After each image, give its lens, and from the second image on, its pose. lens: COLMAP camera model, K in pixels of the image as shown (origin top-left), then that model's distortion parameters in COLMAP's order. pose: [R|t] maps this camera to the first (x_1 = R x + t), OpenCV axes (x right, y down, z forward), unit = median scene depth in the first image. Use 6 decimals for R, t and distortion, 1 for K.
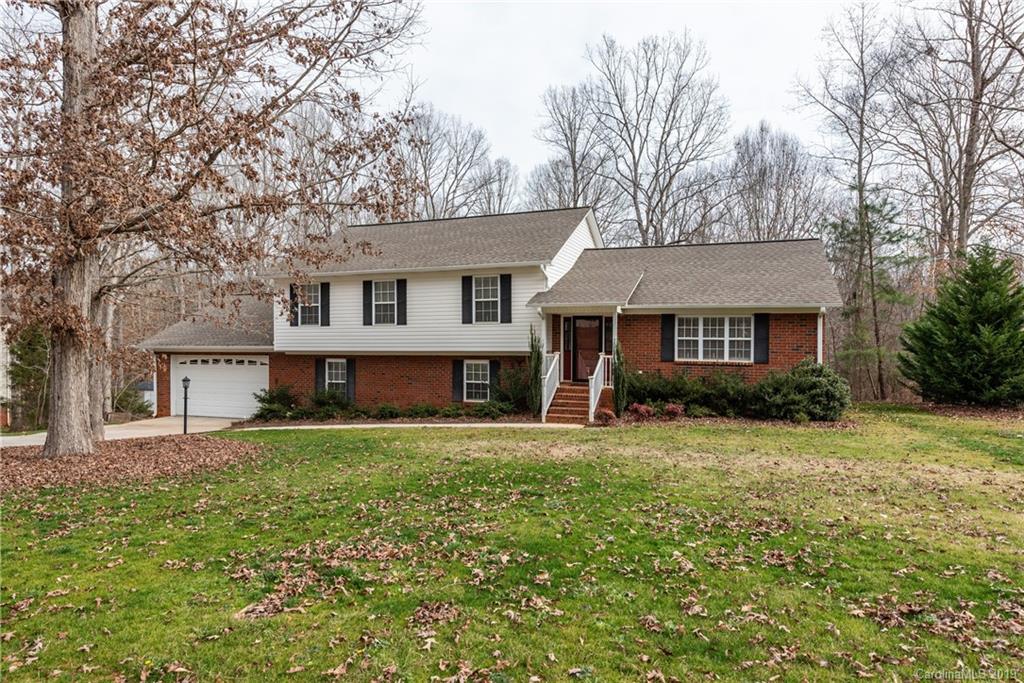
lens RADIAL K [[654.4, 0, 511.9], [0, 654.4, 340.5], [0, 0, 1]] dist [-0.005170, -0.000263]
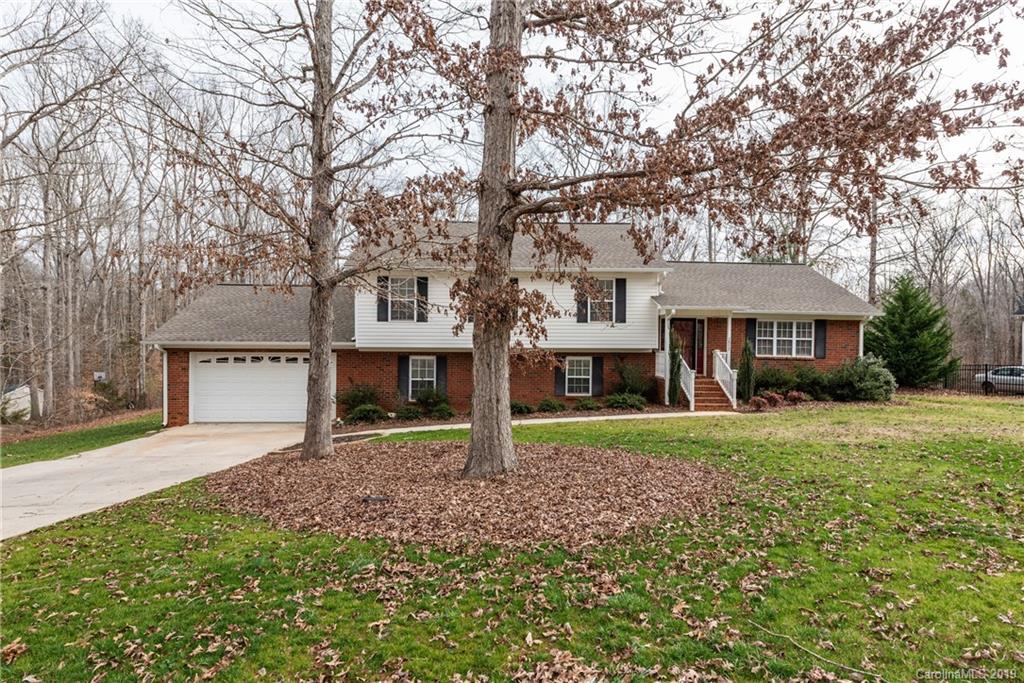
lens RADIAL K [[555.2, 0, 511.9], [0, 555.2, 344.7], [0, 0, 1]] dist [0.000758, 0.000037]
pose [[0.910293, 0.003782, 0.413948, -0.562385], [-0.008381, 0.999922, 0.009295, 0.003079], [-0.413880, -0.011931, 0.910253, 0.225536]]
